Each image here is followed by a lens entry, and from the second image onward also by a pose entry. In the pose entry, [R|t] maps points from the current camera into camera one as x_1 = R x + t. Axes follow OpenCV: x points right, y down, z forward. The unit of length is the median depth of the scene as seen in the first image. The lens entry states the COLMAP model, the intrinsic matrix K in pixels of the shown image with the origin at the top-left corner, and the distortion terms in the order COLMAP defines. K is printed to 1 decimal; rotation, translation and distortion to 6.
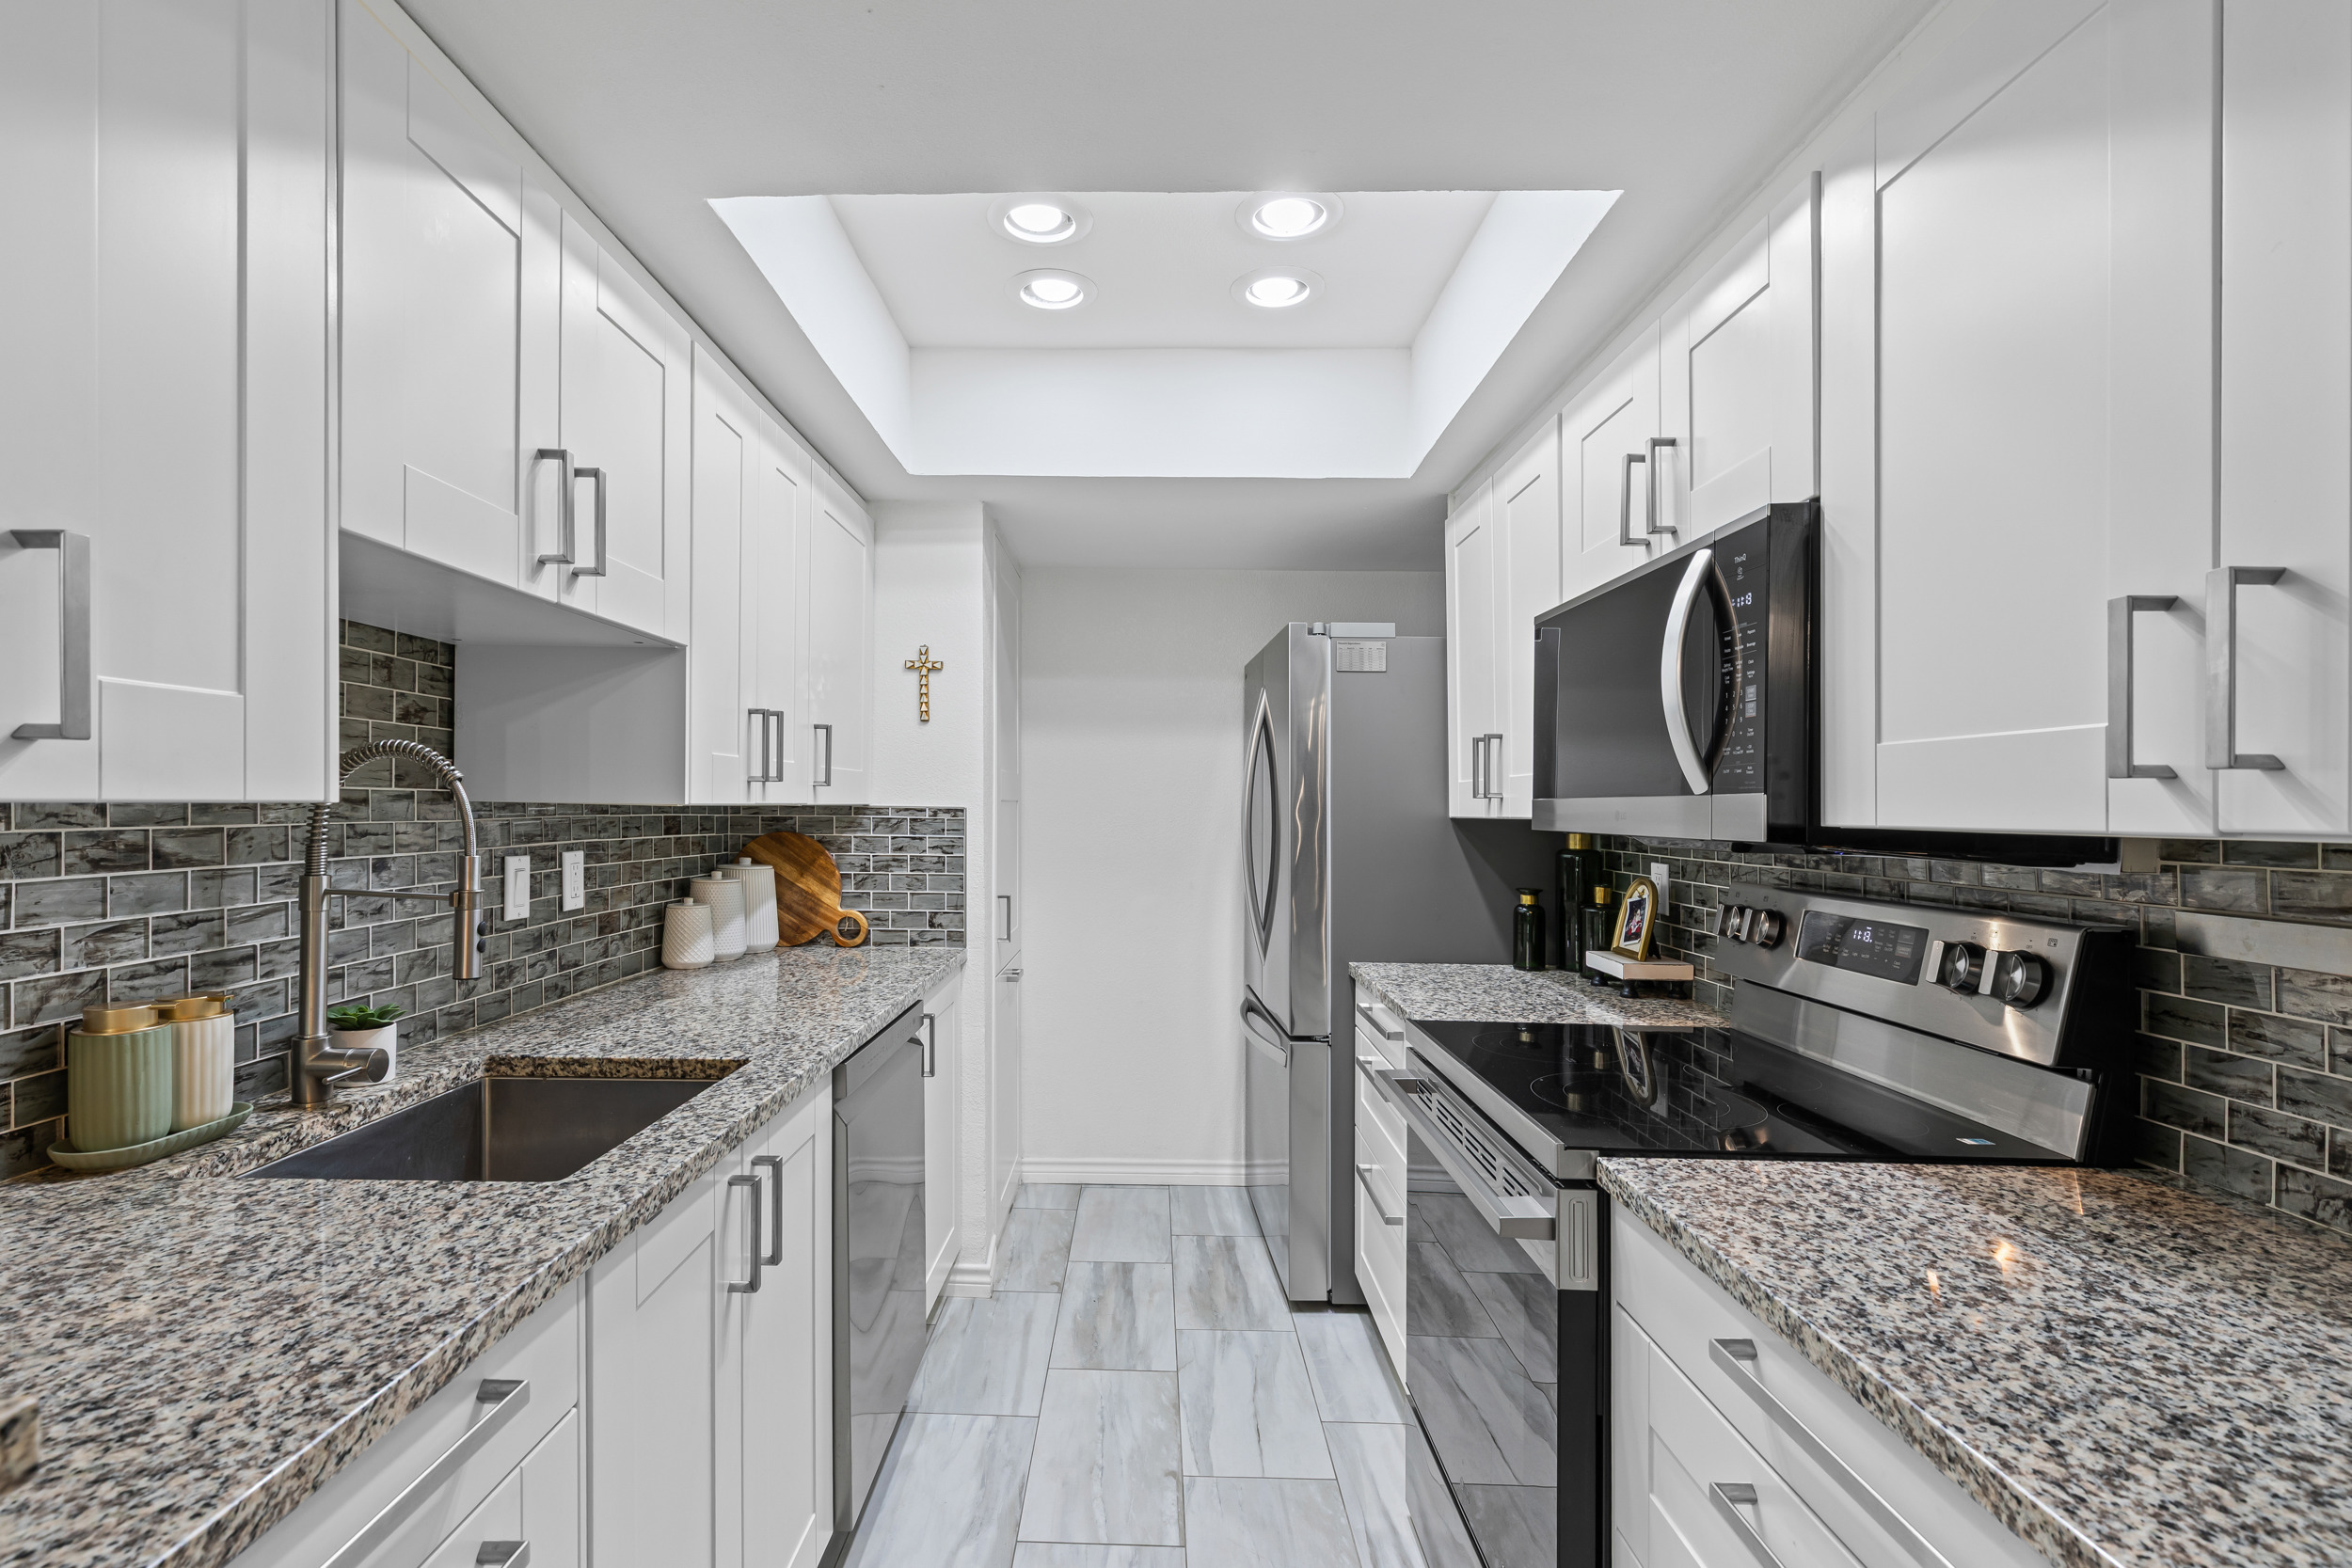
lens RADIAL K [[1099.5, 0, 1130.7], [0, 1099.5, 799.0], [0, 0, 1]] dist [0.006595, -0.000398]
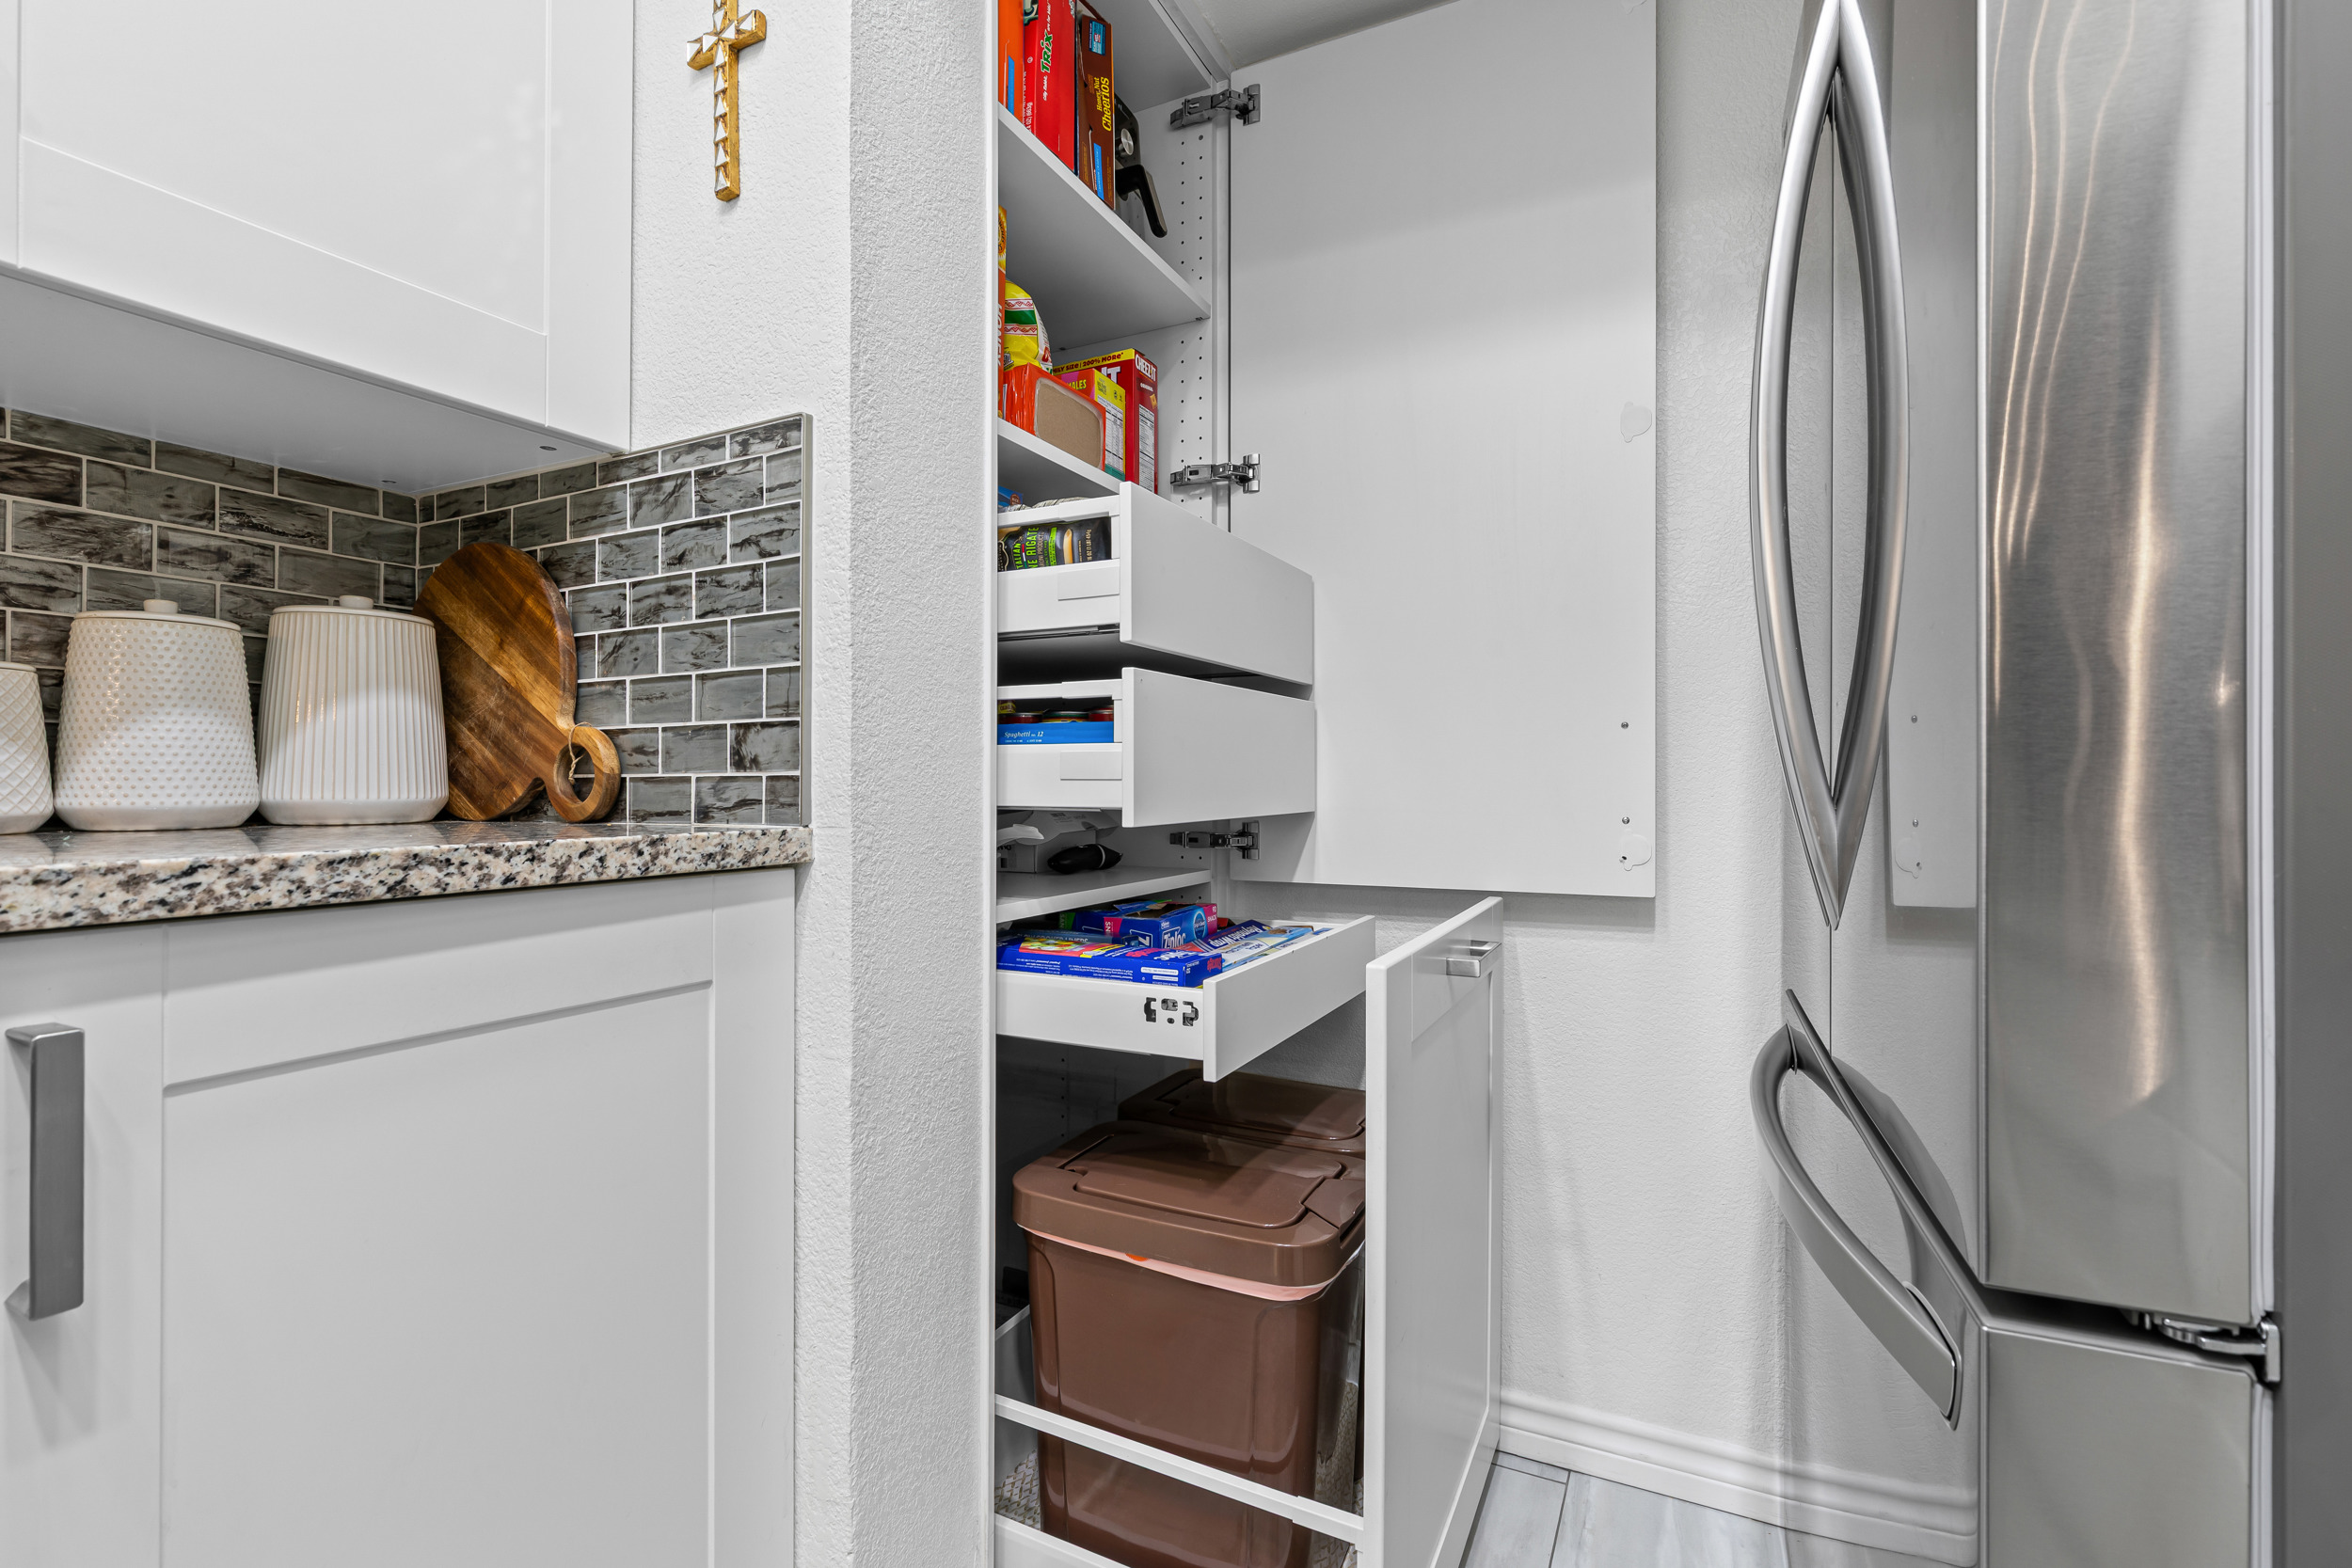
lens RADIAL K [[1067.6, 0, 1176.0], [0, 1067.6, 784.0], [0, 0, 1]] dist [-0.000959, -0.000123]
pose [[0.908850, -0.011214, -0.416972, 0.155392], [0.008894, 0.999932, -0.007505, 0.217597], [0.417028, 0.003112, 0.908888, 1.293484]]
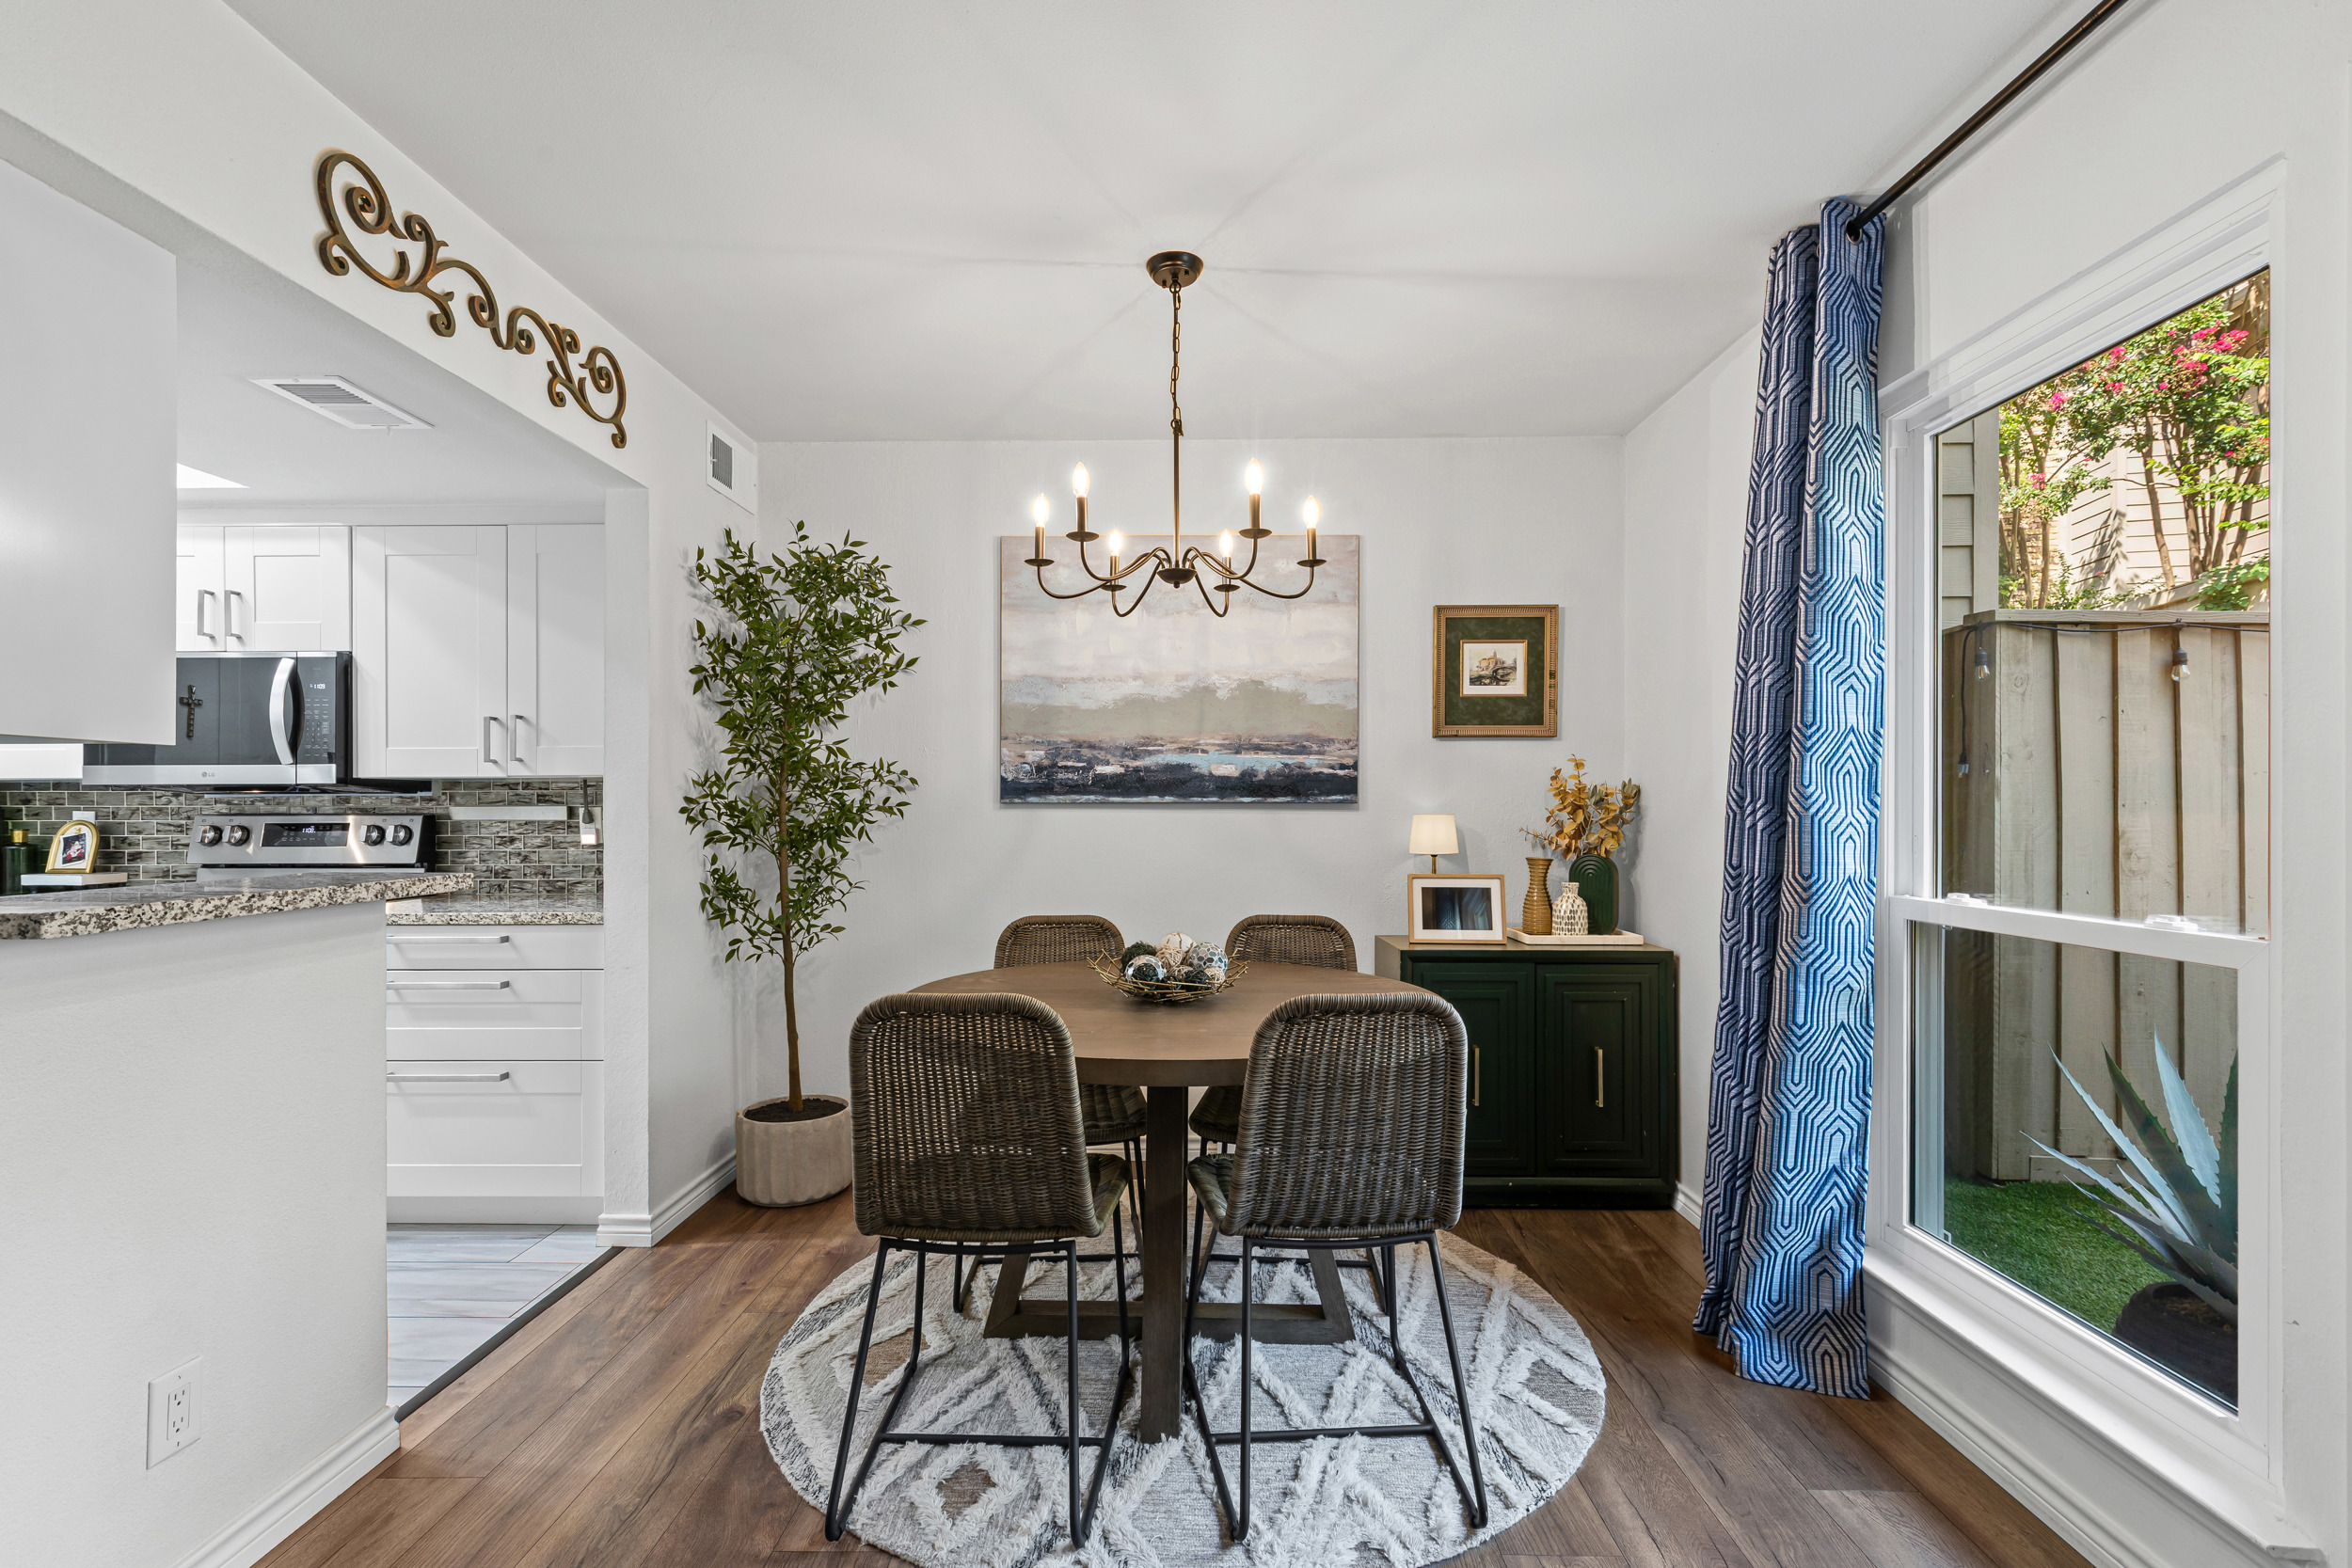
lens RADIAL K [[1063.1, 0, 1178.1], [0, 1063.1, 806.2], [0, 0, 1]] dist [0.003000, 0.001003]
pose [[-0.011108, -0.013618, 0.999846, -1.477808], [-0.003459, 0.999902, 0.013580, 0.039235], [-0.999932, -0.003308, -0.011154, -0.713747]]
